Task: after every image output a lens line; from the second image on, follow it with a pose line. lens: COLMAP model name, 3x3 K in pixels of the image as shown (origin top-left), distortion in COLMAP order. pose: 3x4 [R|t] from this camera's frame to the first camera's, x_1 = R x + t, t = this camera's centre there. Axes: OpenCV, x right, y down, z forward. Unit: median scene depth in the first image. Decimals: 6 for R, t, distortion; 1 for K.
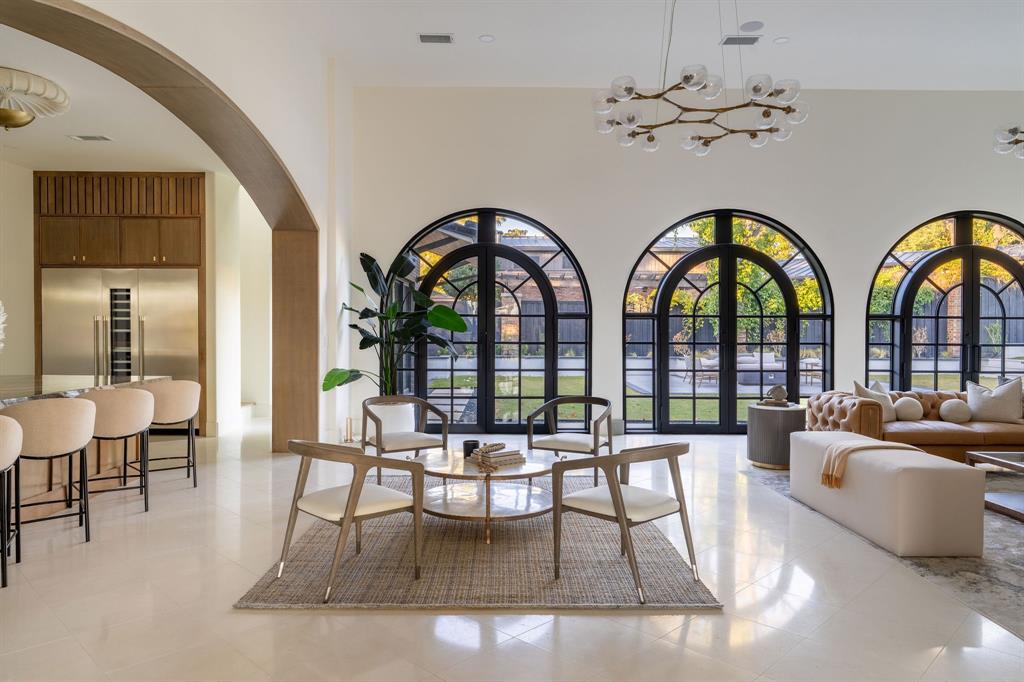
lens RADIAL K [[707.9, 0, 511.8], [0, 707.9, 340.7], [0, 0, 1]] dist [0.000300, 0.000090]
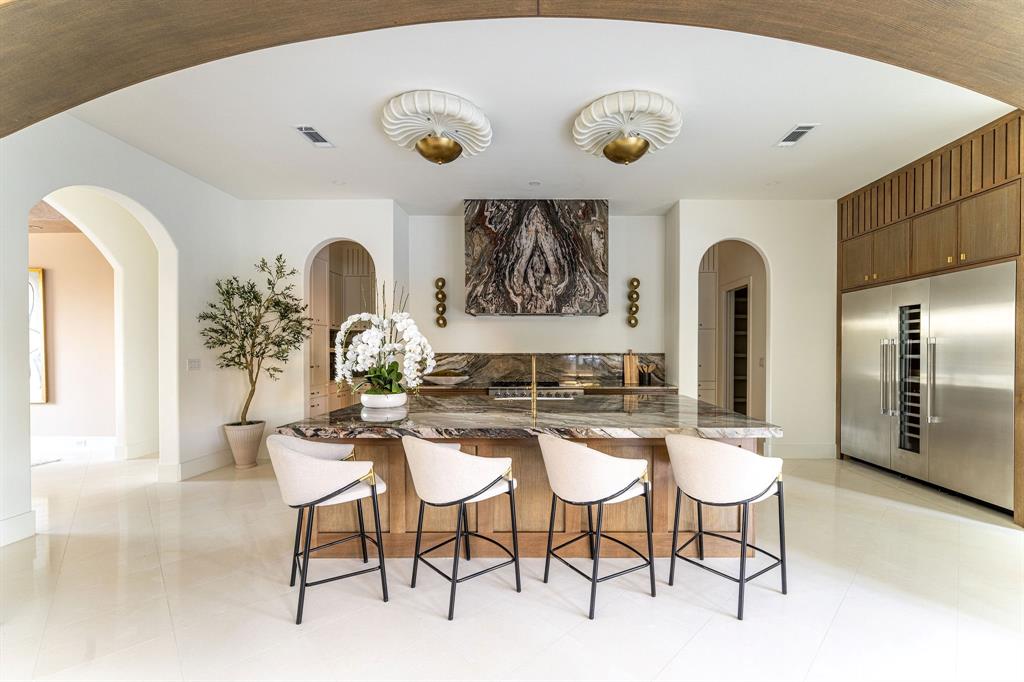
lens RADIAL K [[421.2, 0, 514.9], [0, 421.2, 355.7], [0, 0, 1]] dist [-0.001615, -0.000029]
pose [[-0.022693, 0.007998, -0.999710, -0.052433], [-0.008228, 0.999933, 0.008187, -0.014928], [0.999709, 0.008412, -0.022626, 0.551920]]
